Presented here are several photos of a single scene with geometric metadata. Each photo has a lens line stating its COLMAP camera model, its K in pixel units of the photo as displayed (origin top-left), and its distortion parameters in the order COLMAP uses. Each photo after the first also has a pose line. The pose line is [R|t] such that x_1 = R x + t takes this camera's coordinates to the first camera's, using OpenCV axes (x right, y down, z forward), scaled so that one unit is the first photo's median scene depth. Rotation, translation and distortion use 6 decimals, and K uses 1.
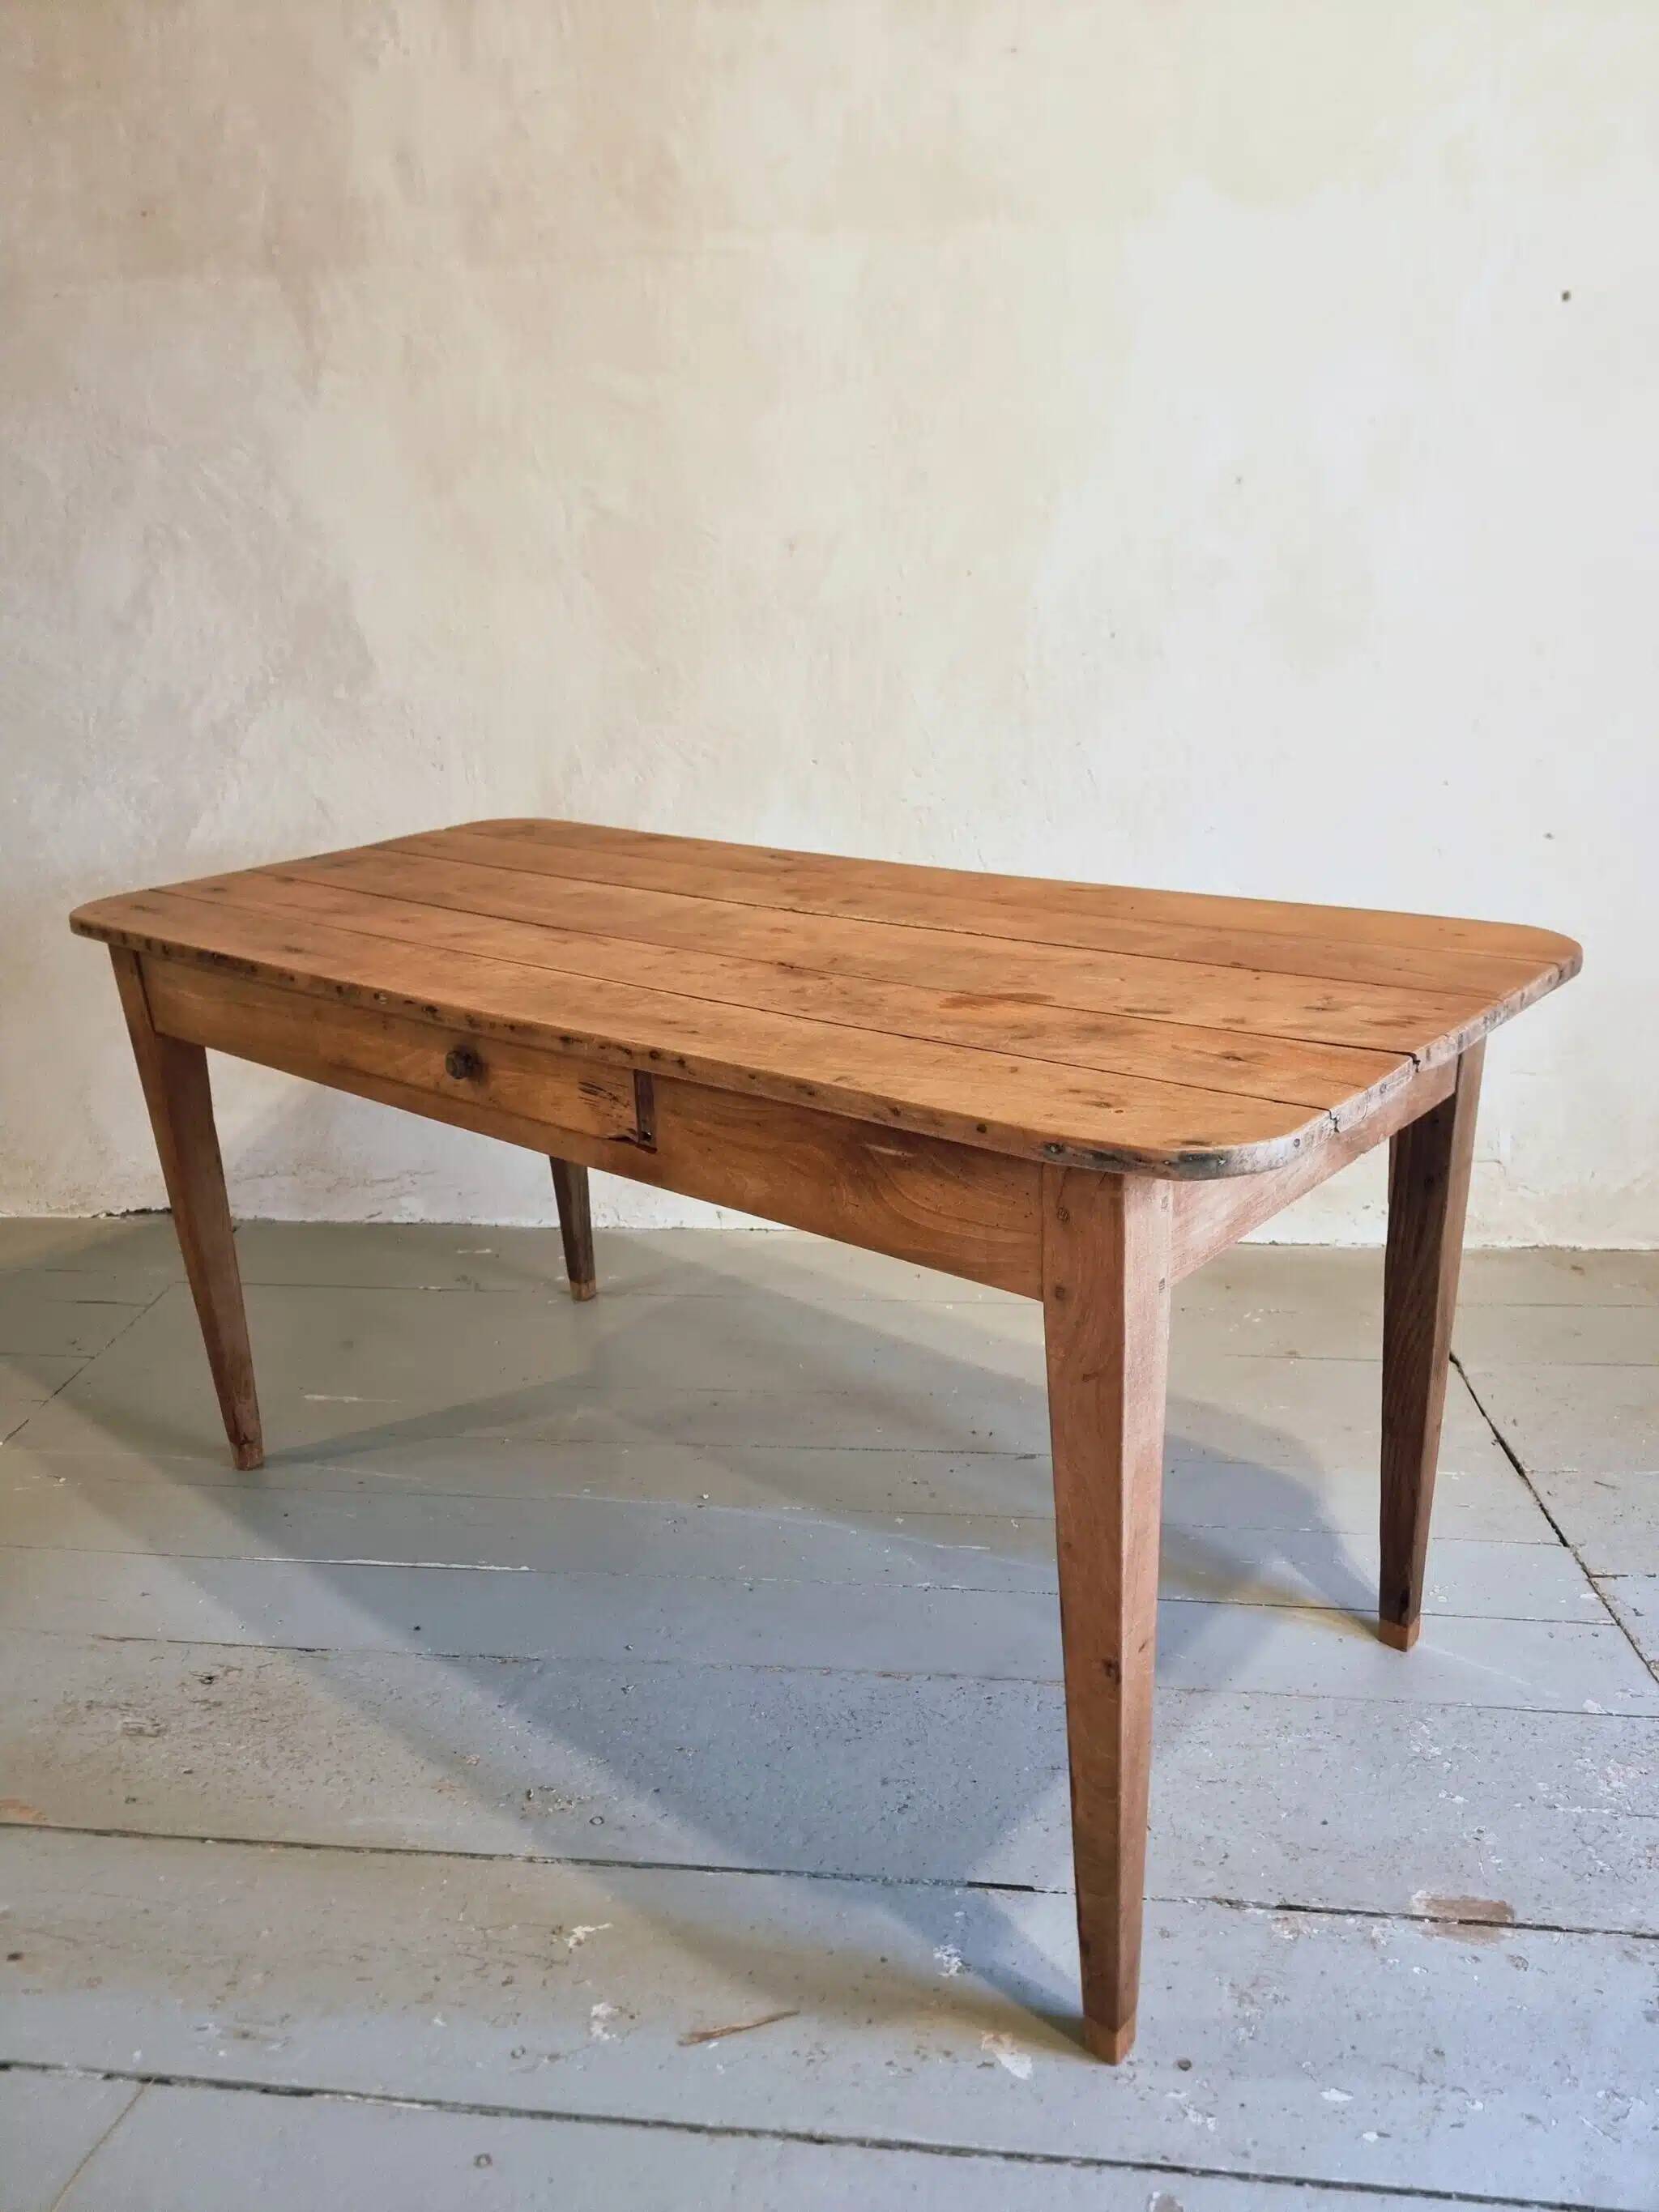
lens RADIAL K [[1541.7, 0, 808.7], [0, 1541.7, 1106.0], [0, 0, 1]] dist [0.067884, -0.054639]
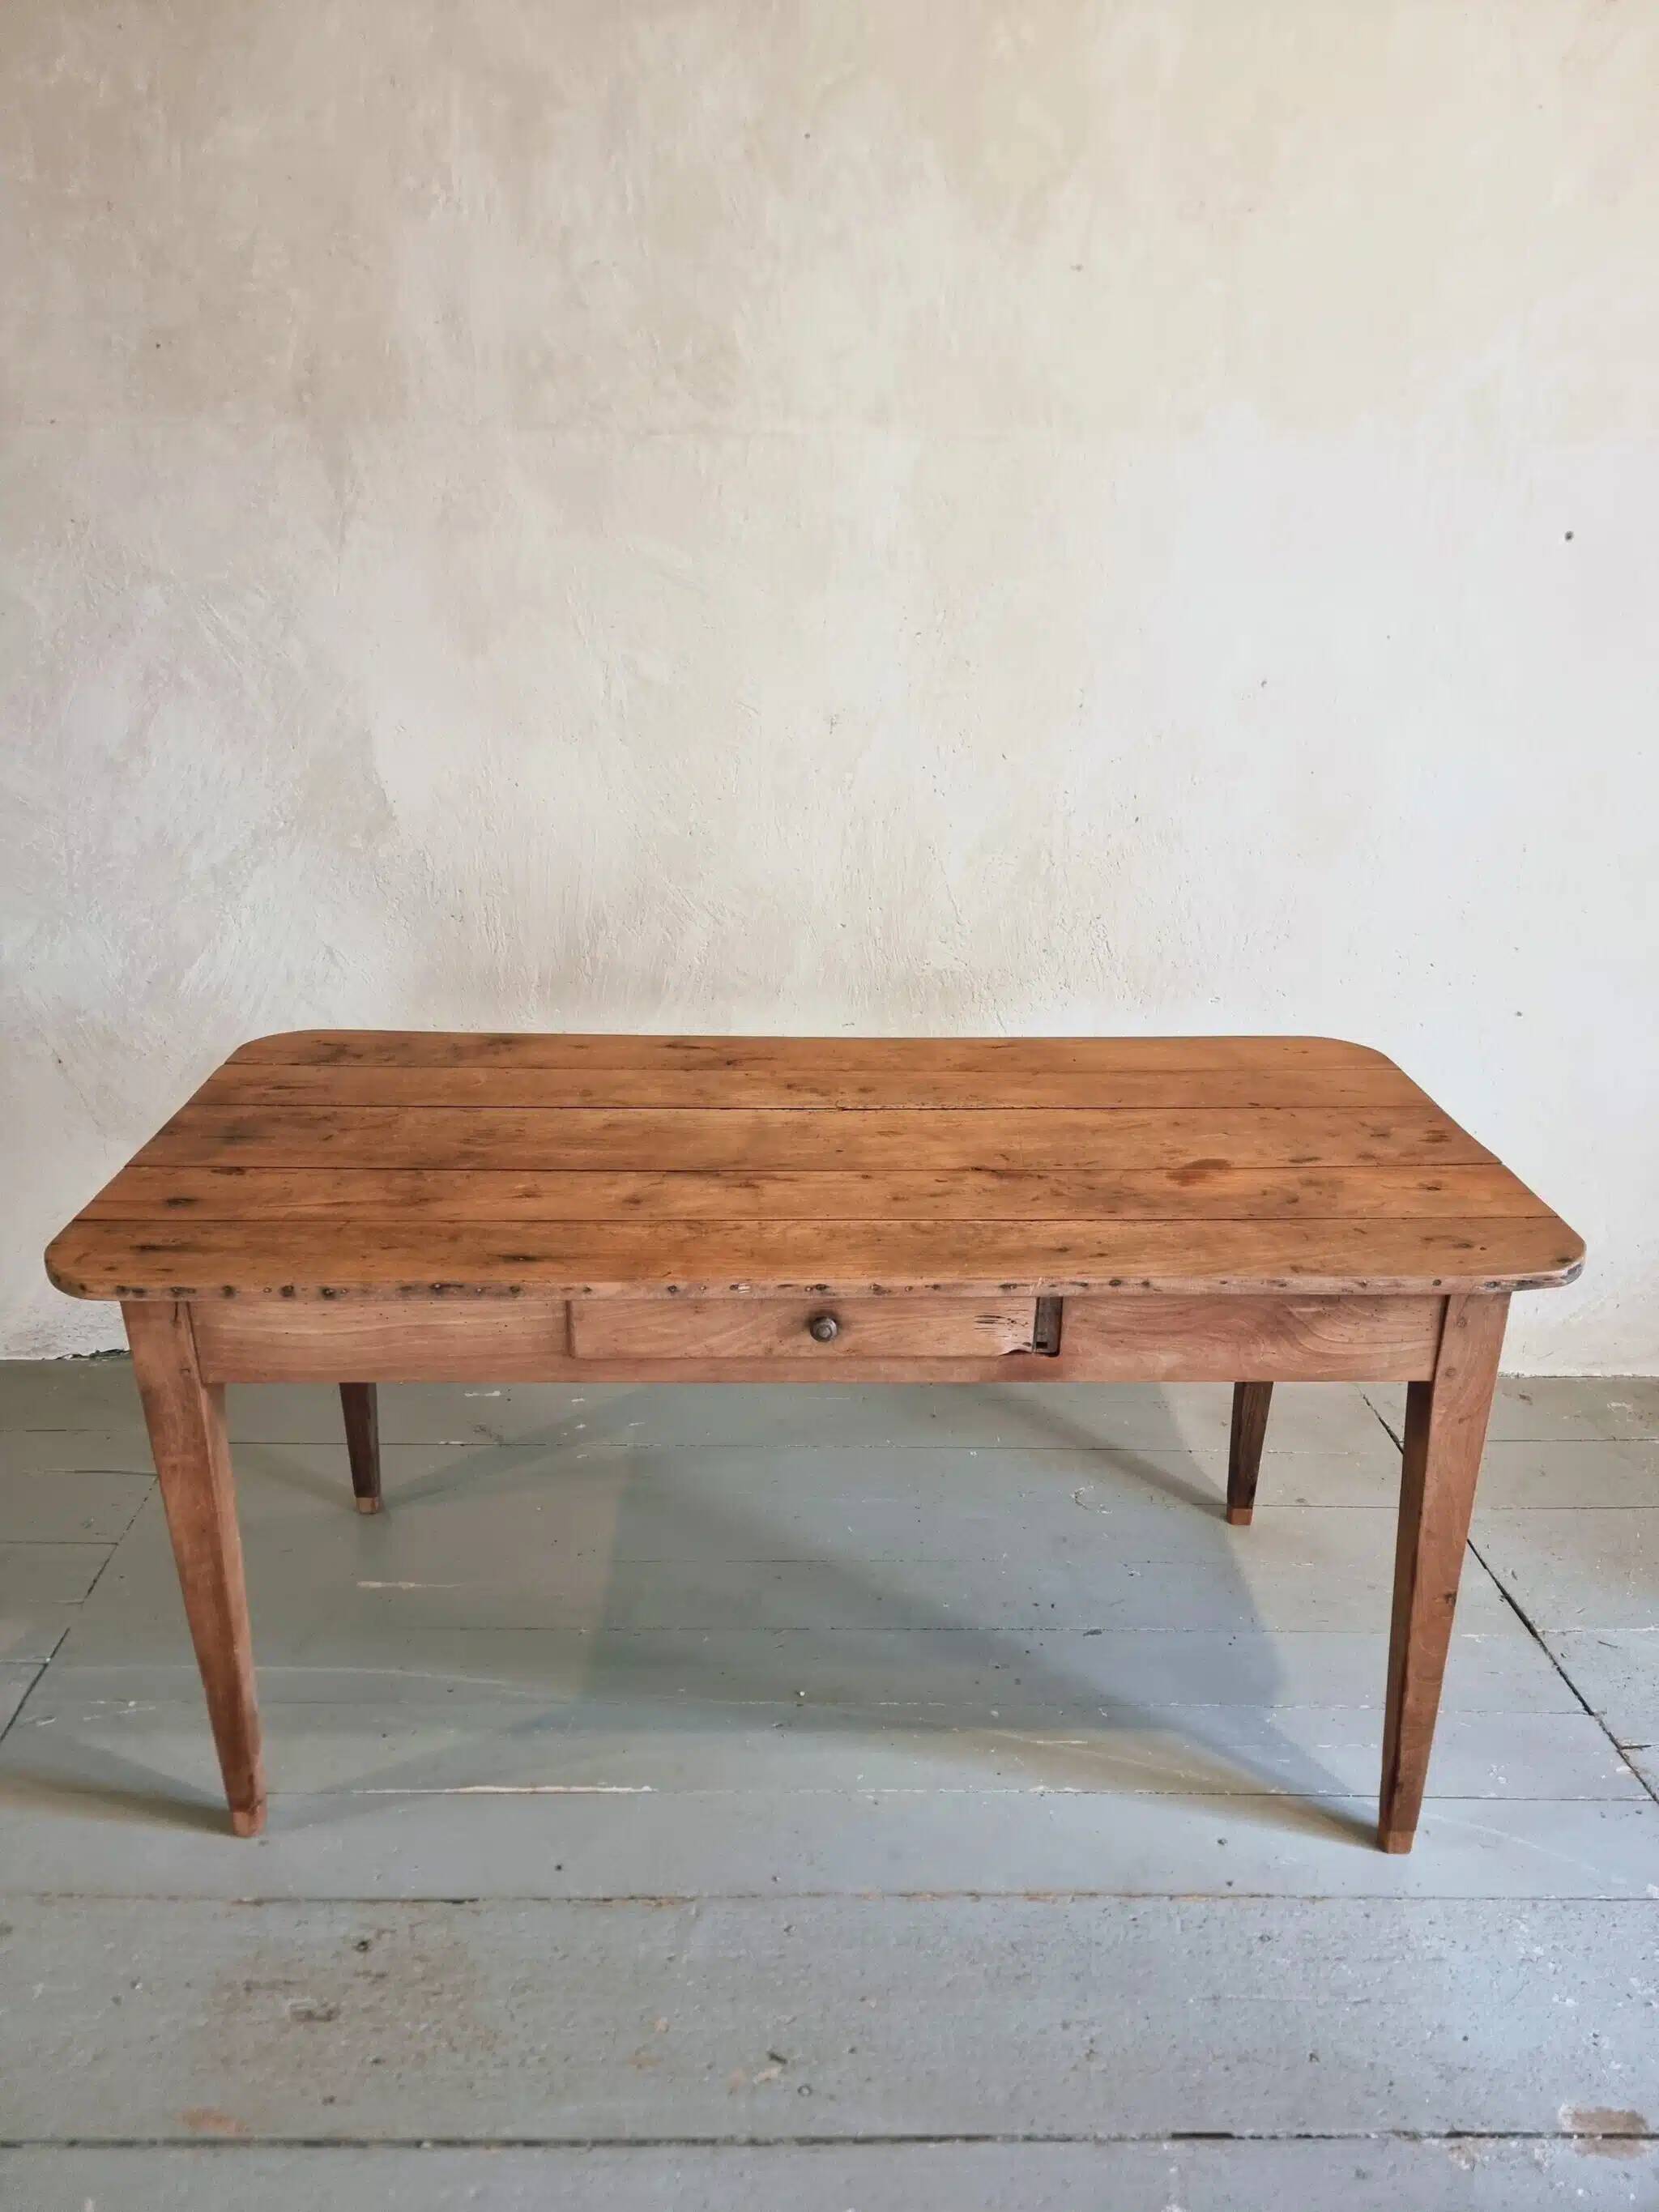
lens RADIAL K [[1541.7, 0, 806.0], [0, 1541.7, 1109.2], [0, 0, 1]] dist [0.067884, -0.054639]
pose [[0.989428, -0.003633, 0.144978, -0.238153], [-0.001989, 0.999252, 0.038611, -0.198328], [-0.145009, -0.038491, 0.988681, -0.008817]]
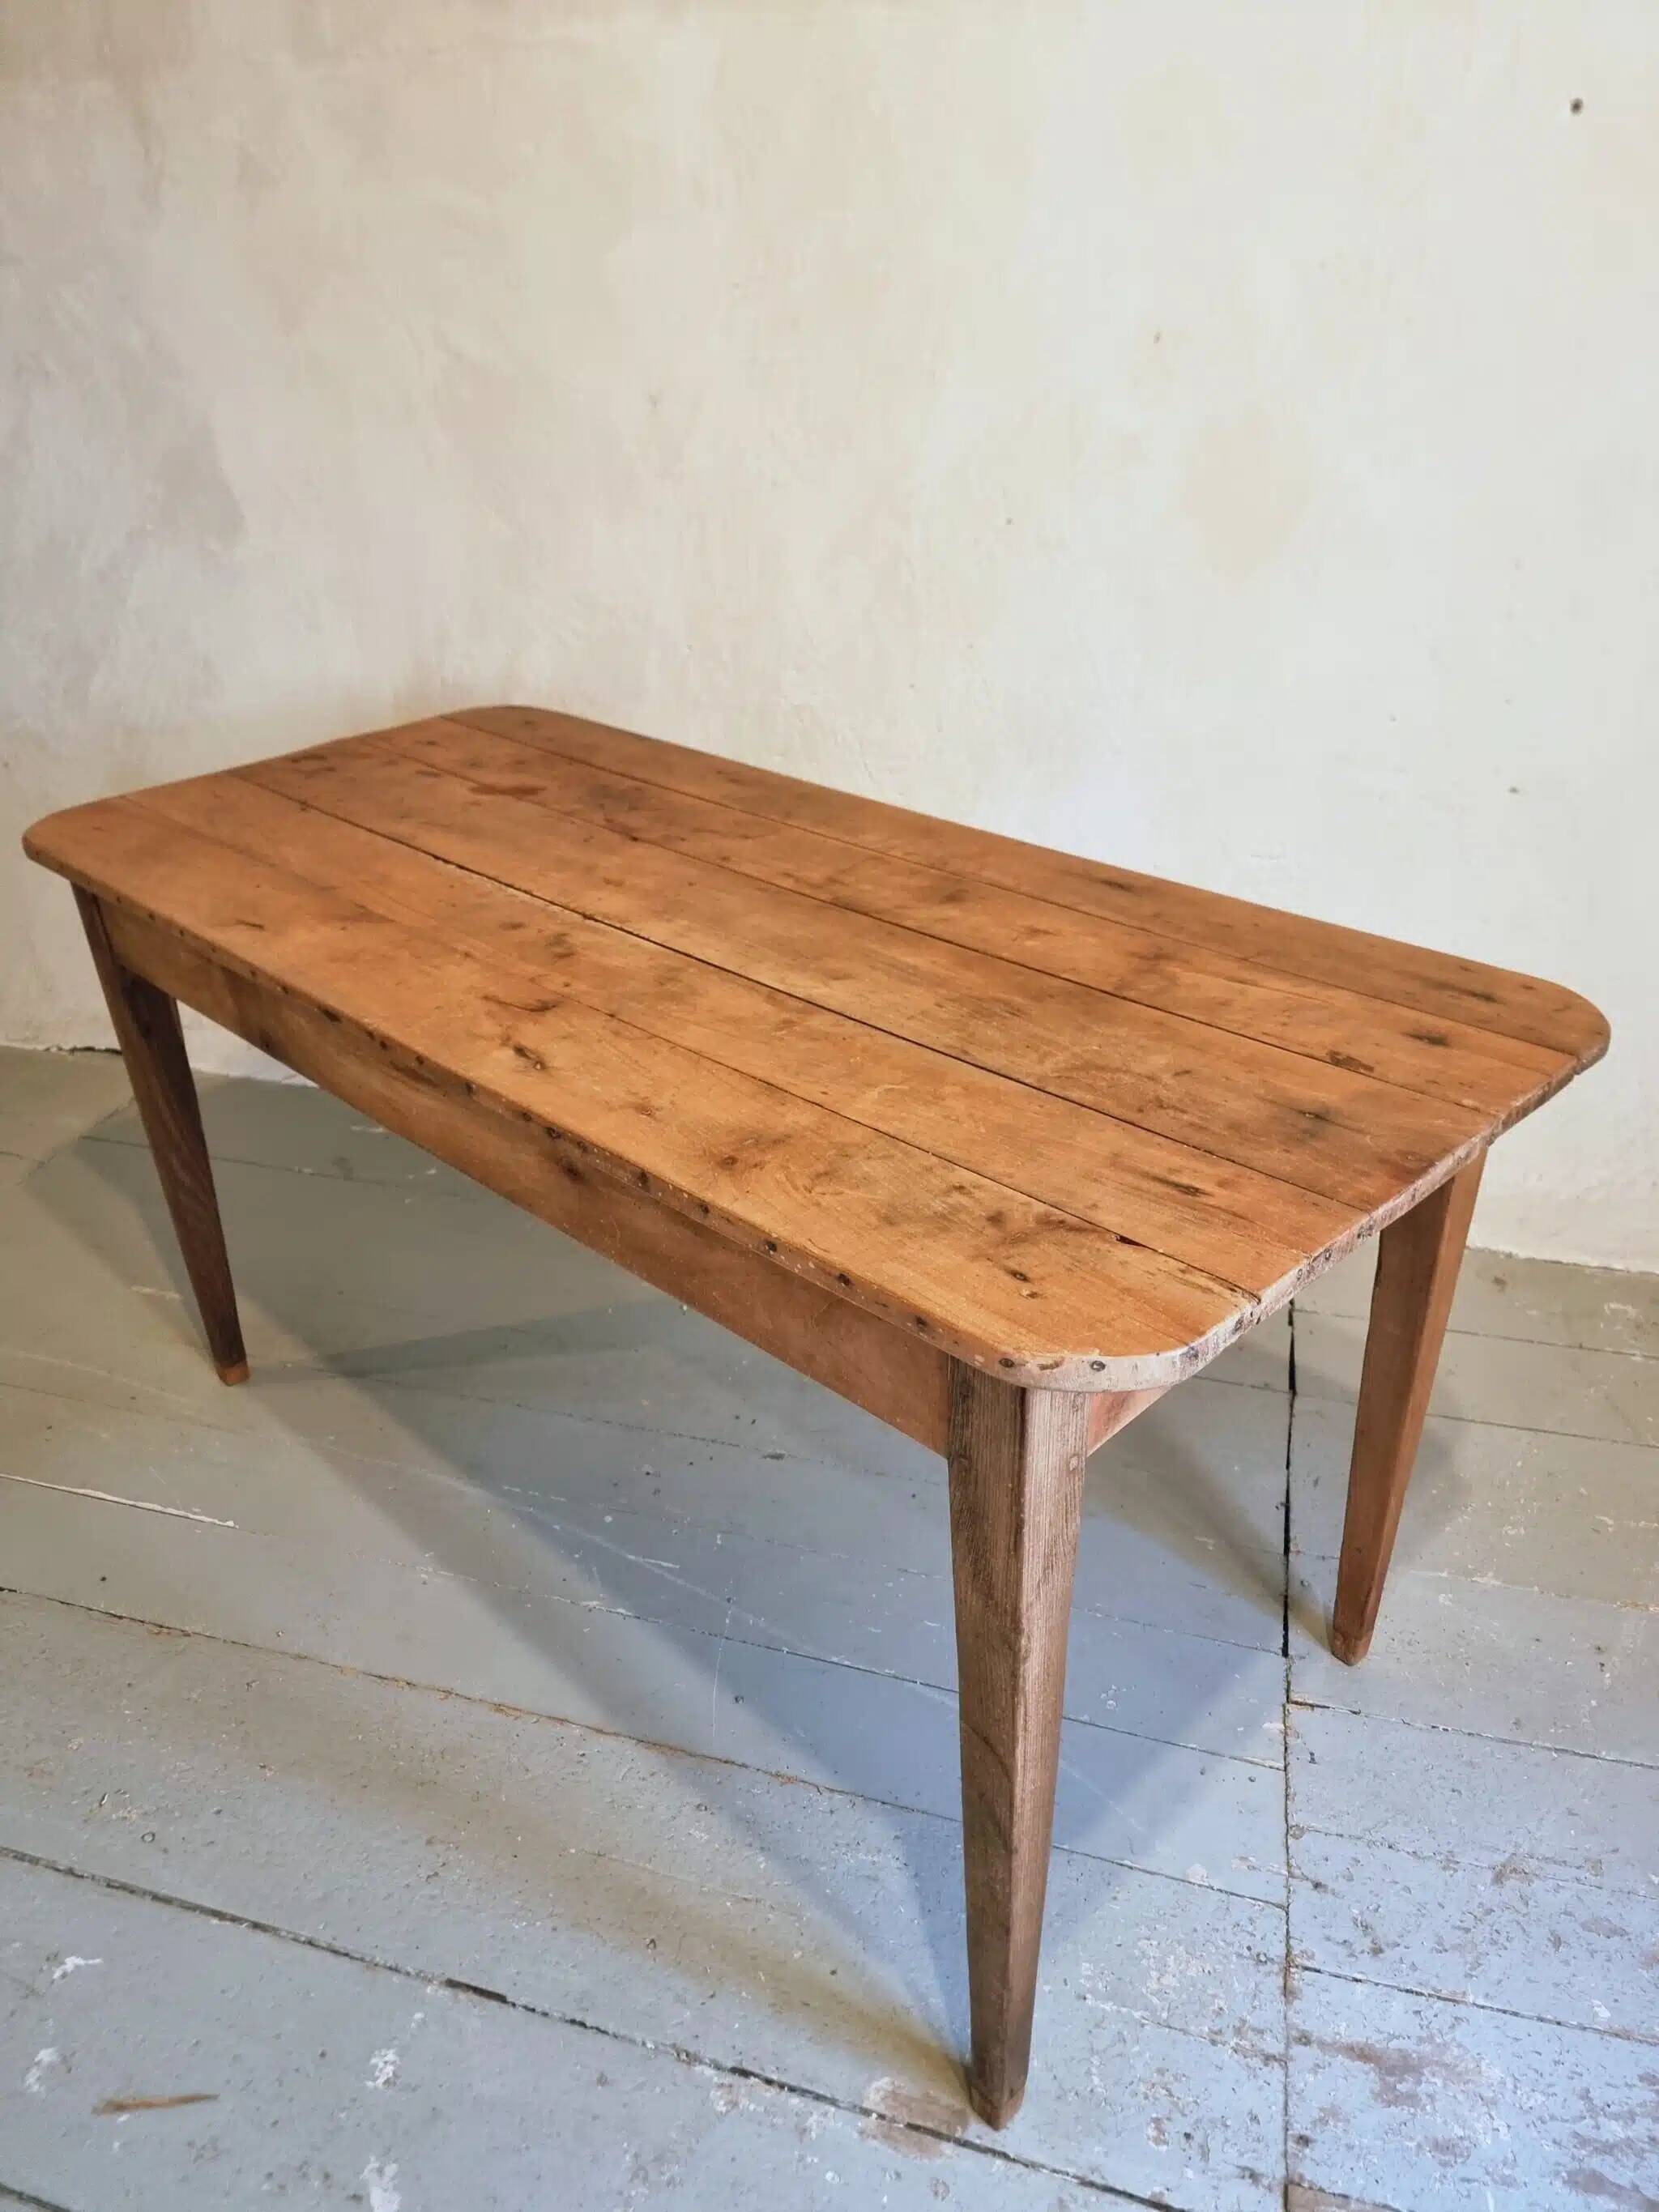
lens RADIAL K [[1541.7, 0, 818.8], [0, 1541.7, 1092.8], [0, 0, 1]] dist [0.067884, -0.054639]
pose [[0.983503, 0.088562, -0.157727, 0.343137], [-0.060641, 0.982918, 0.173769, -0.184242], [0.170422, -0.161337, 0.972073, 0.135566]]
